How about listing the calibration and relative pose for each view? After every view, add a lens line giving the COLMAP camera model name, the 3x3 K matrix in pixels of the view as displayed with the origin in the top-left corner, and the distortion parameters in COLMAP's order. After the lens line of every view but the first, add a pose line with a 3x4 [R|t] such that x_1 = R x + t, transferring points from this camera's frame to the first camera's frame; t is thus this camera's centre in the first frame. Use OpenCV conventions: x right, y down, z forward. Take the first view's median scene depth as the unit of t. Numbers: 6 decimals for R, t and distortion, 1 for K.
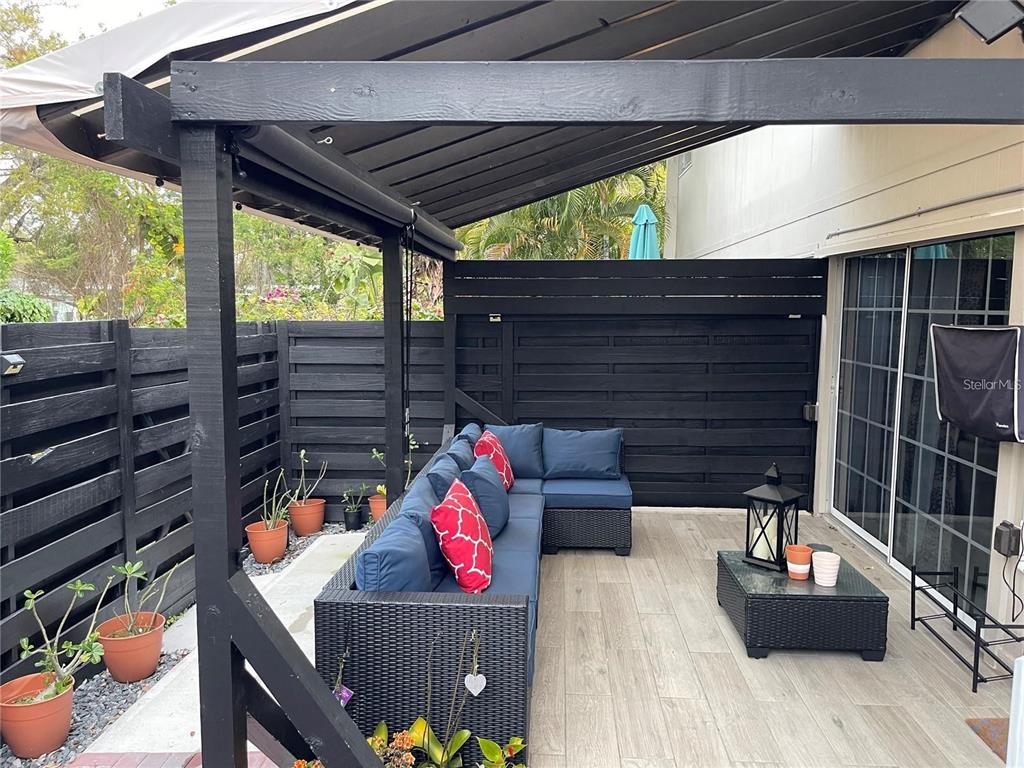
lens RADIAL K [[777.0, 0, 512.0], [0, 777.0, 384.0], [0, 0, 1]] dist [0.080219, -0.095046]
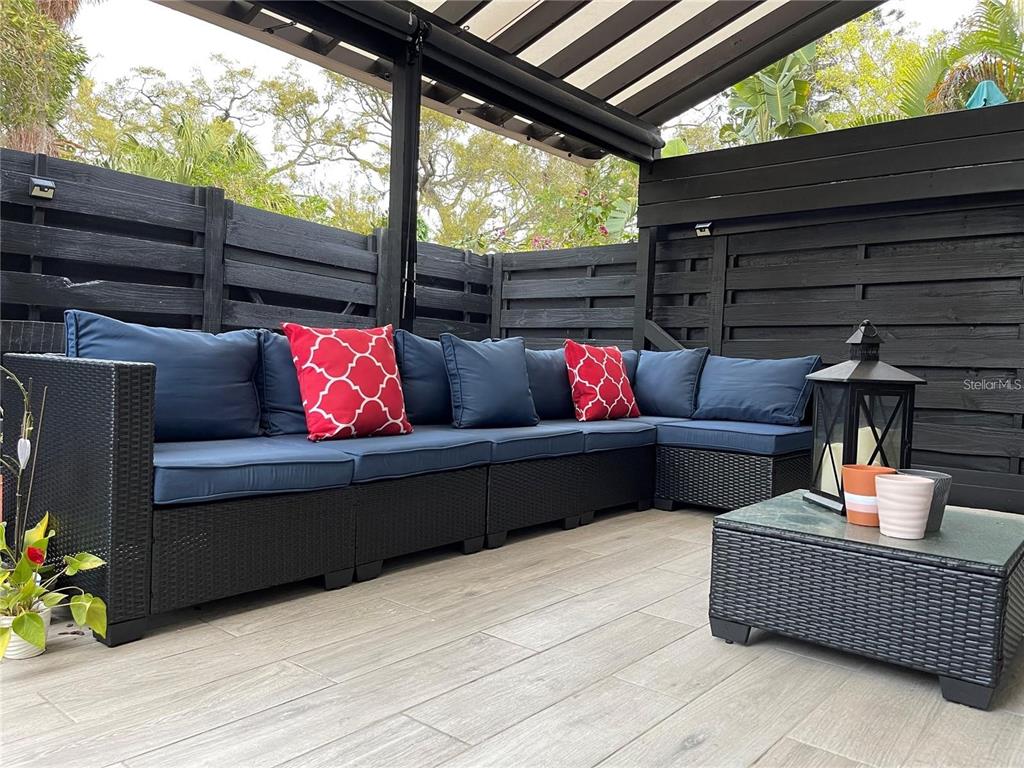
lens RADIAL K [[777.0, 0, 512.0], [0, 777.0, 384.0], [0, 0, 1]] dist [0.080219, -0.095046]
pose [[0.805795, 0.049657, -0.590108, 0.339459], [-0.096766, 0.994126, -0.048480, 0.143378], [0.584235, 0.096167, 0.805867, 0.309713]]
